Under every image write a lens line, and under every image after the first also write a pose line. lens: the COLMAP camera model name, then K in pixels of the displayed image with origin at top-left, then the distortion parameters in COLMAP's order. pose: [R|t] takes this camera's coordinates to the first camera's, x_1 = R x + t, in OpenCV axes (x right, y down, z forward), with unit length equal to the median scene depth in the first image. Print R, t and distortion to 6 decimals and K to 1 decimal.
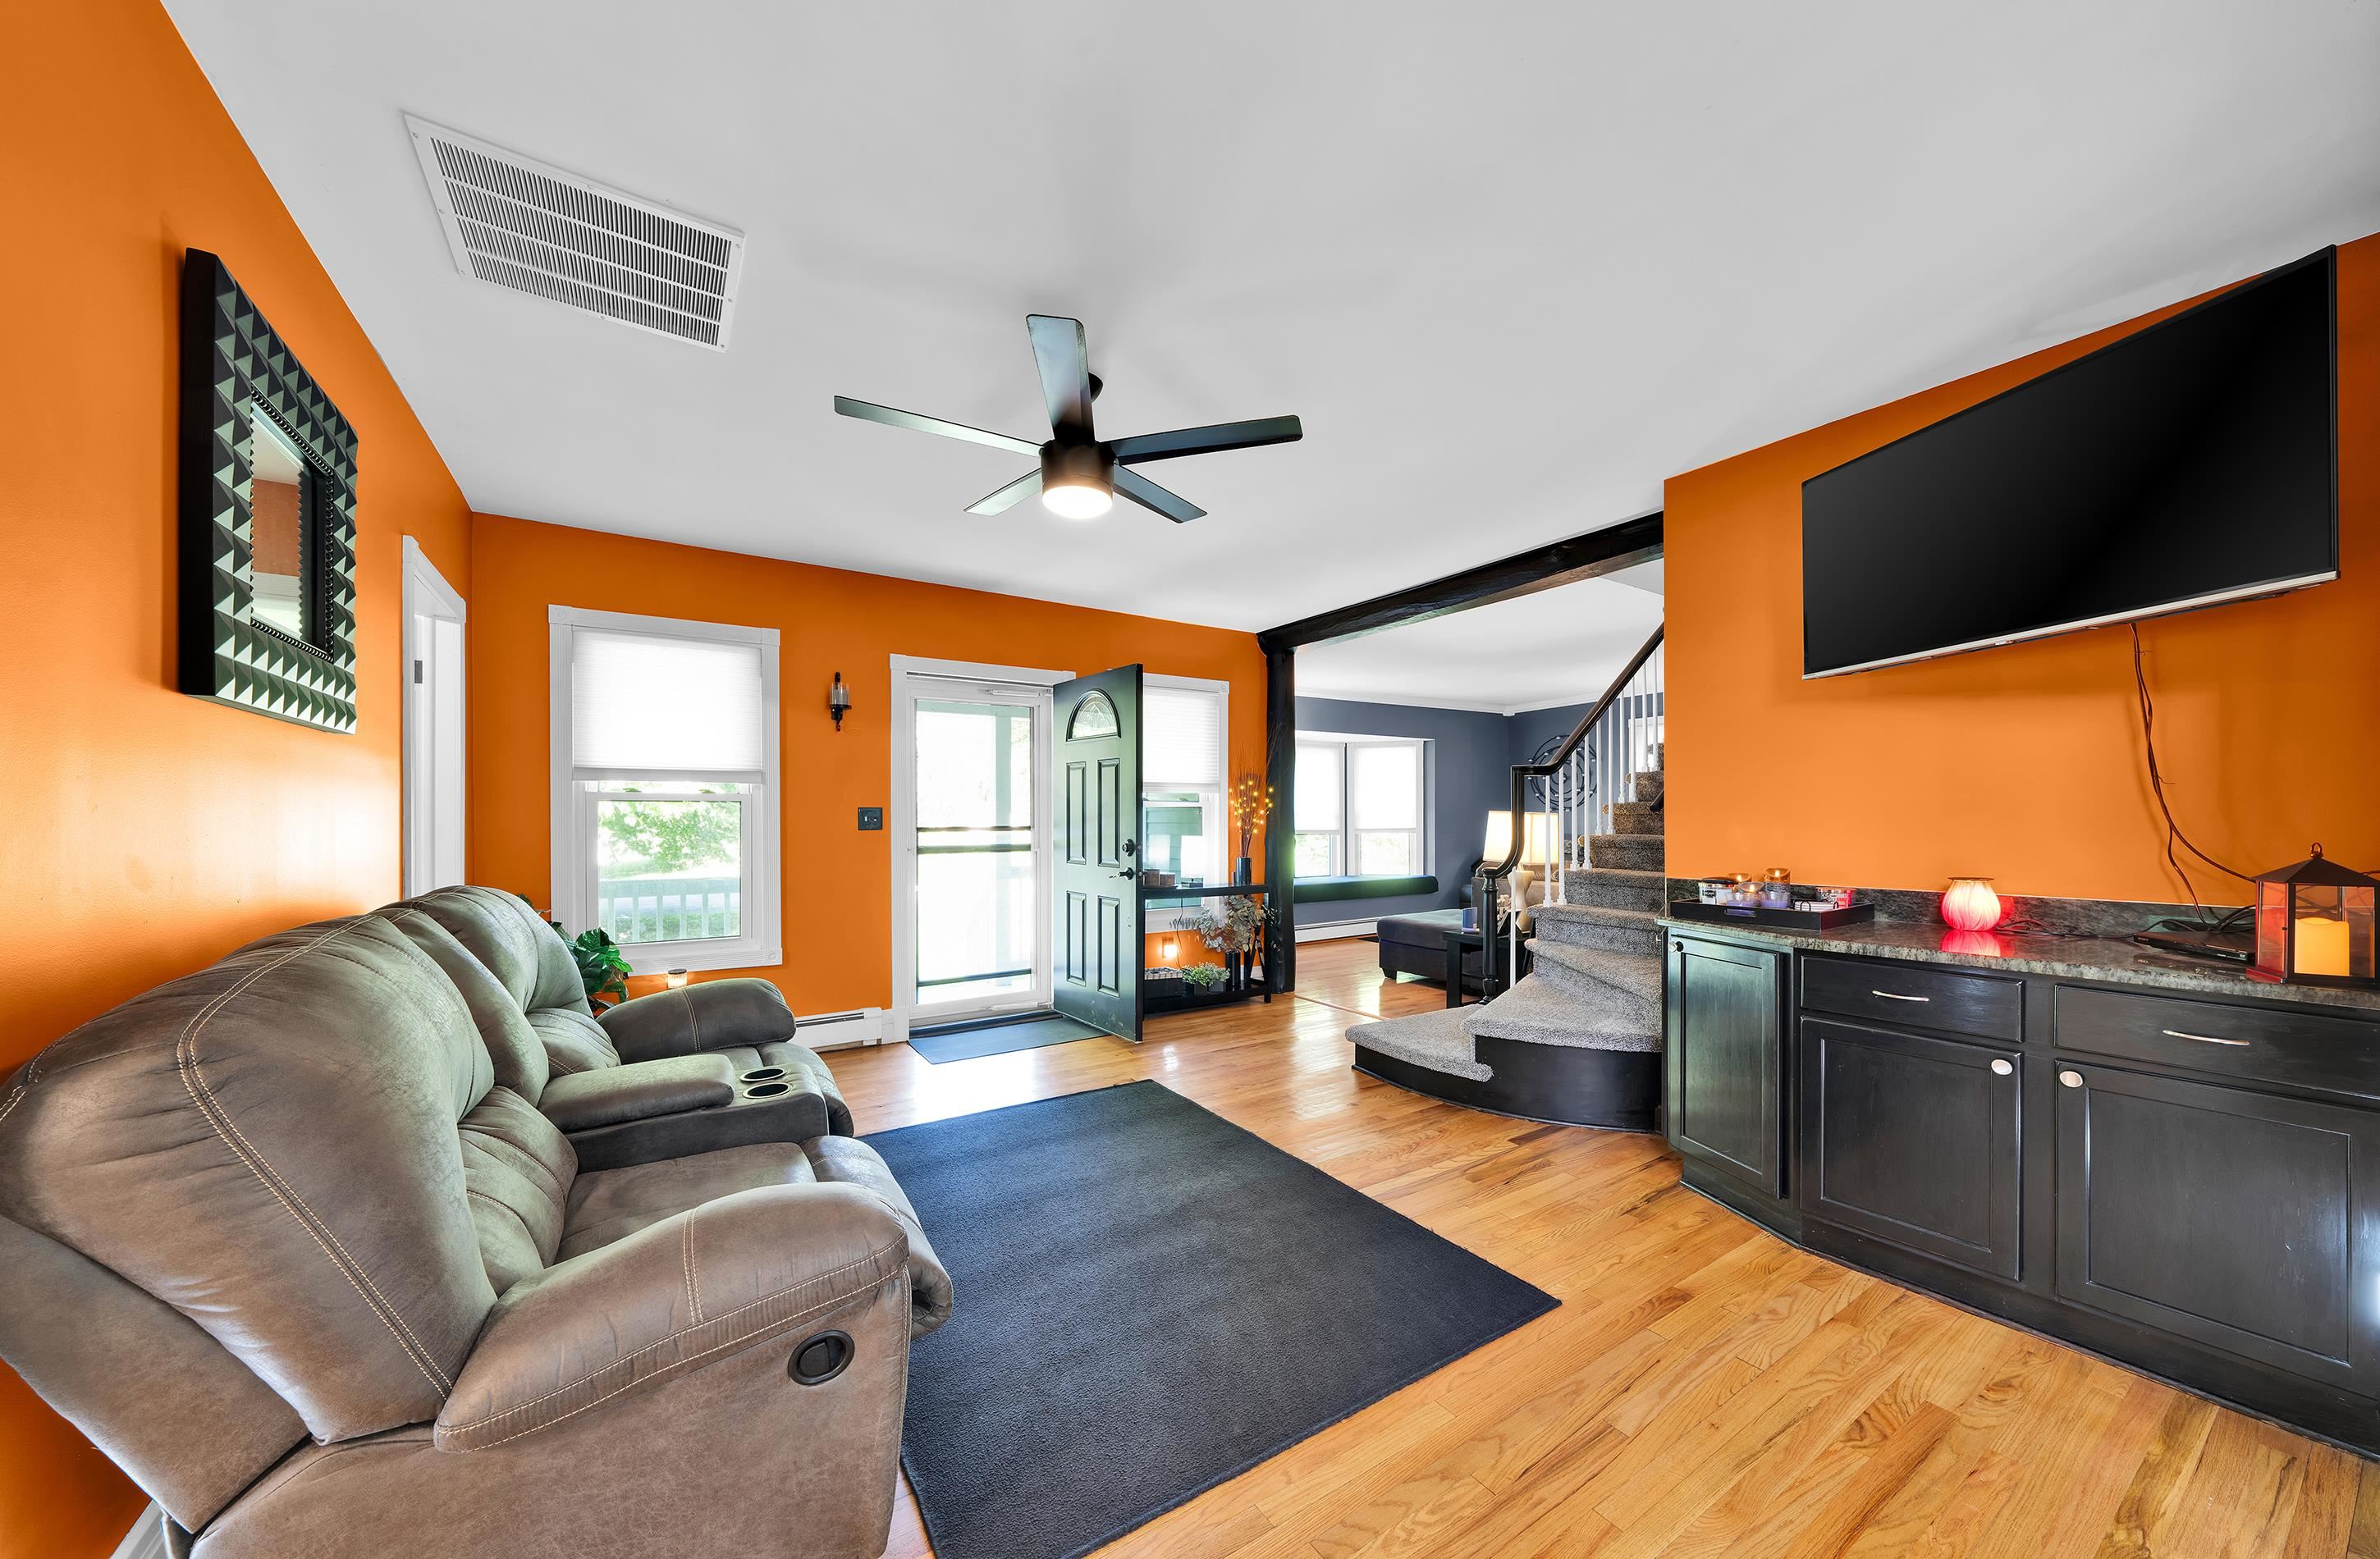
lens RADIAL K [[825.6, 0, 1191.7], [0, 825.6, 829.3], [0, 0, 1]] dist [-0.000274, -0.000033]
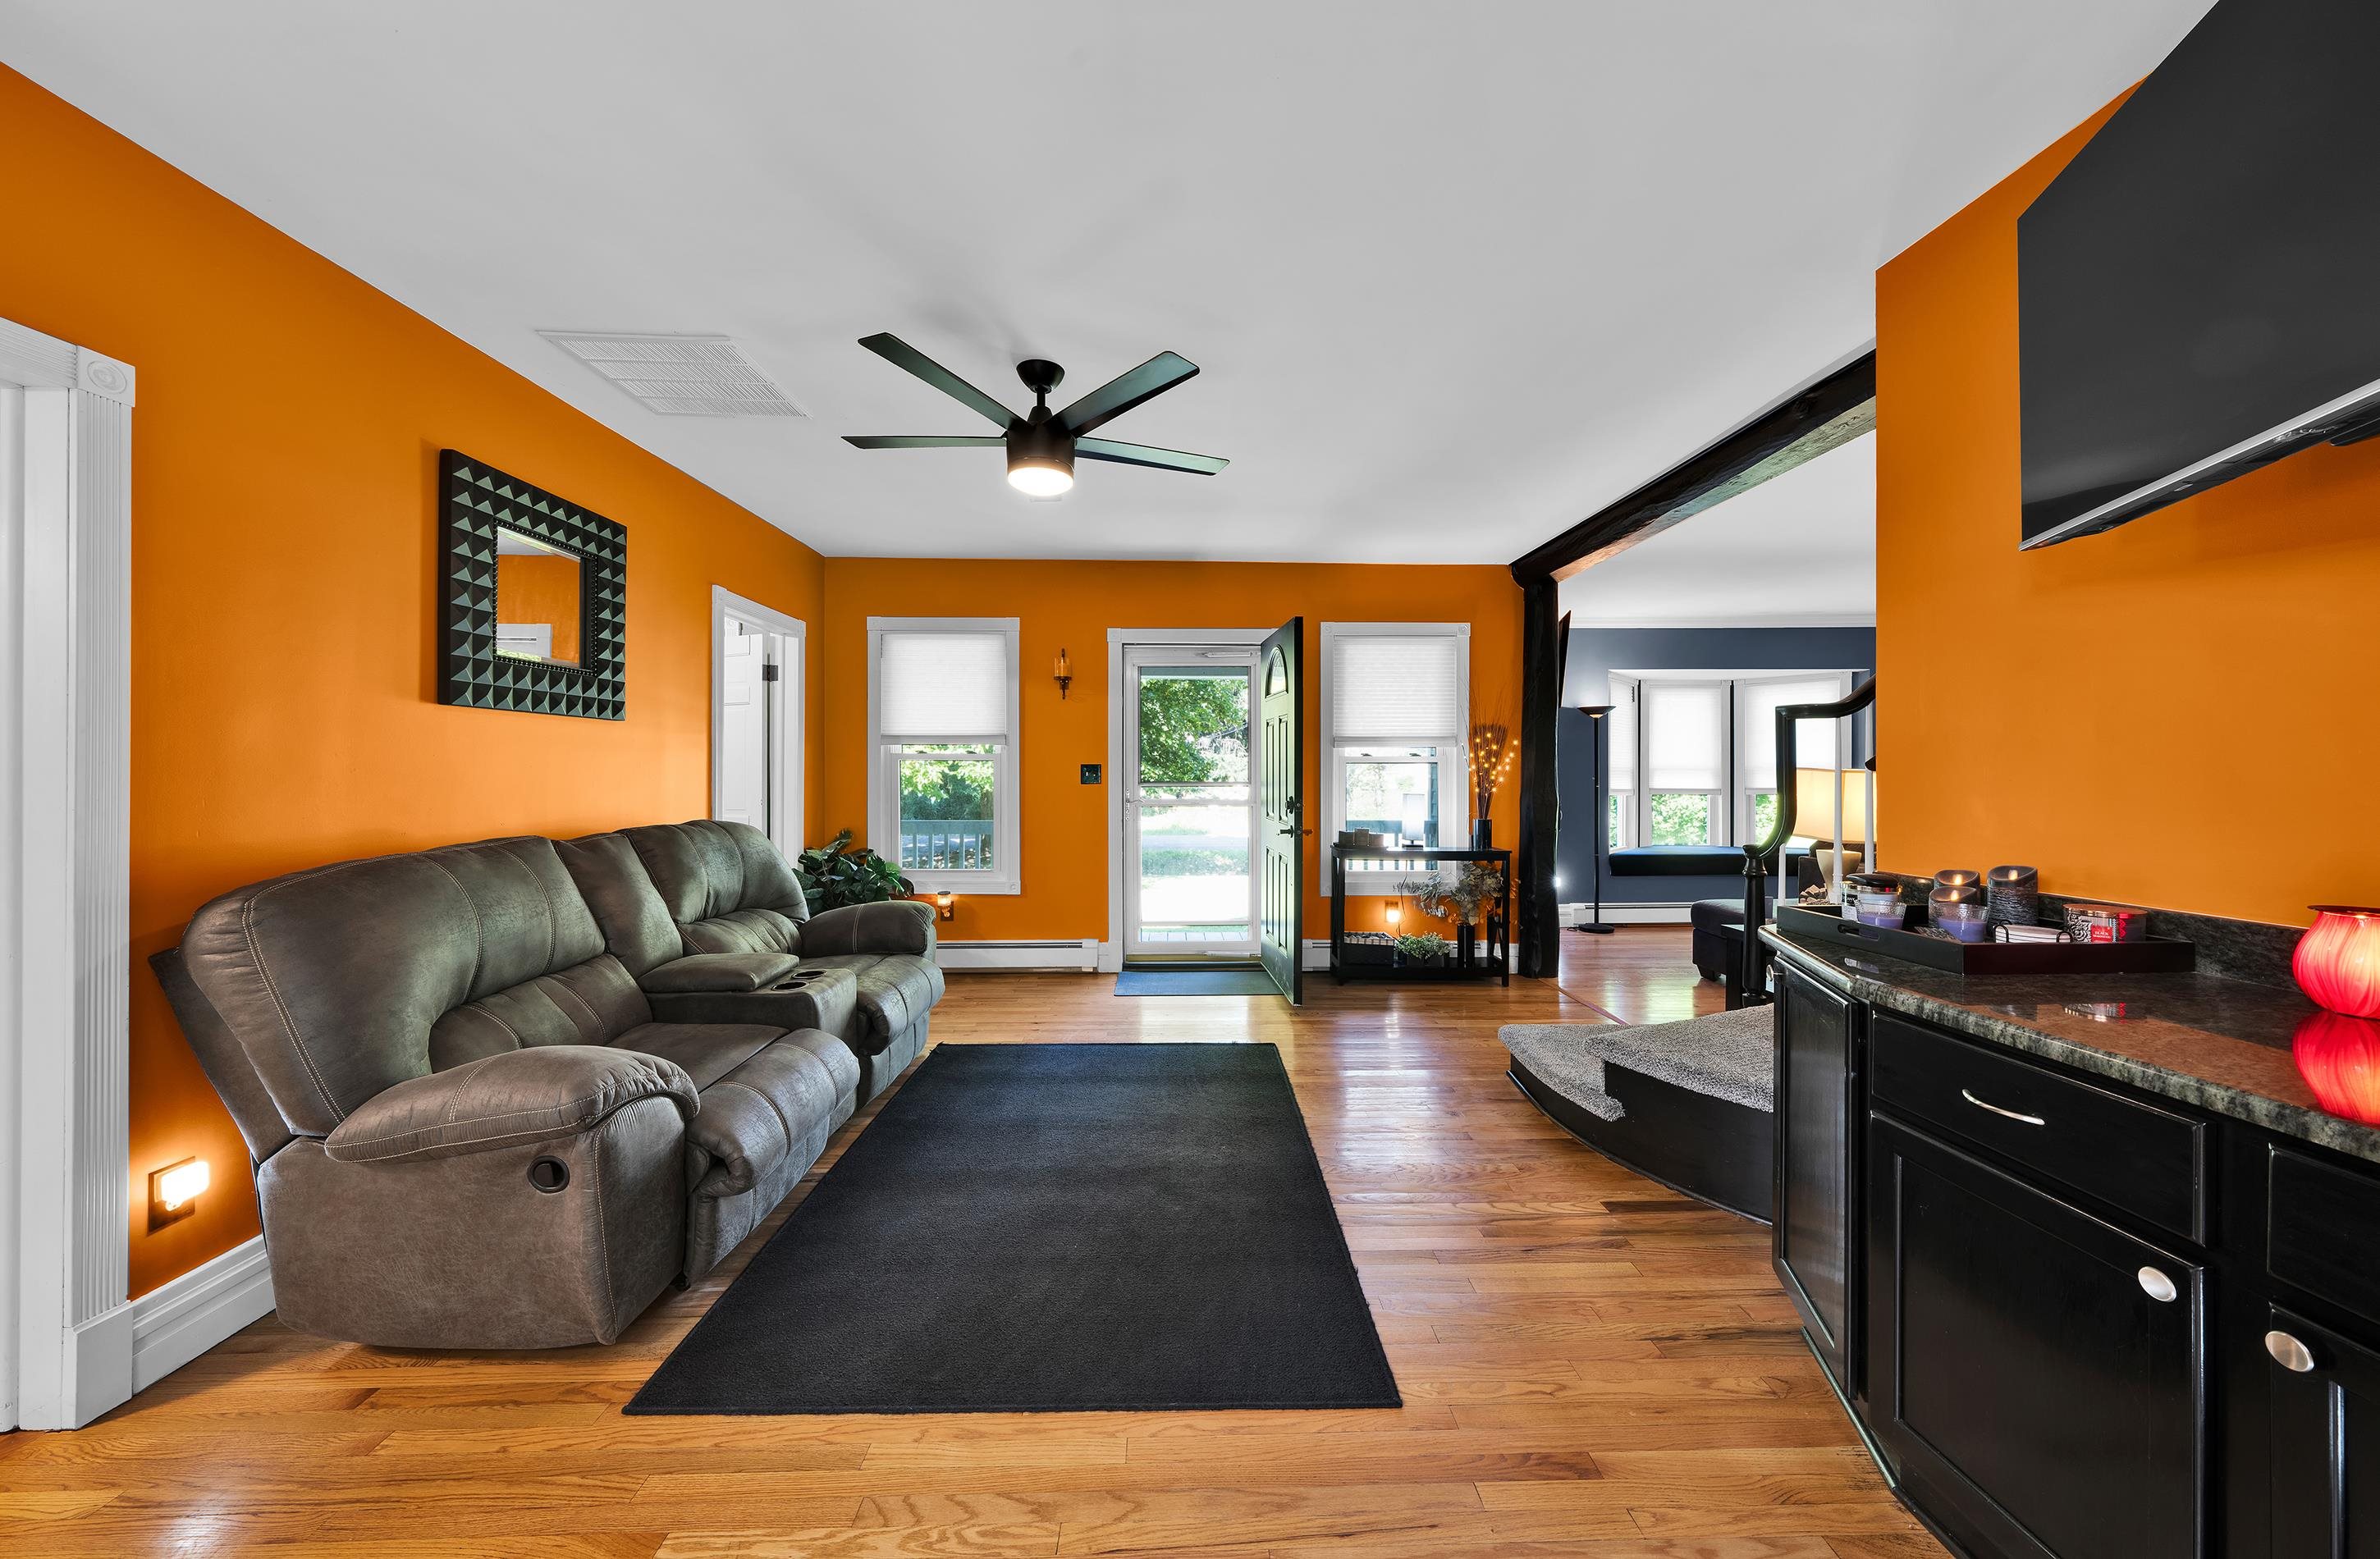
lens RADIAL K [[810.8, 0, 1190.0], [0, 810.8, 779.5], [0, 0, 1]] dist [-0.000468, -0.000141]
pose [[0.850956, 0.008733, -0.525165, 0.414699], [-0.010824, 0.999941, -0.000911, -0.007326], [0.525126, 0.006459, 0.851000, 0.150066]]
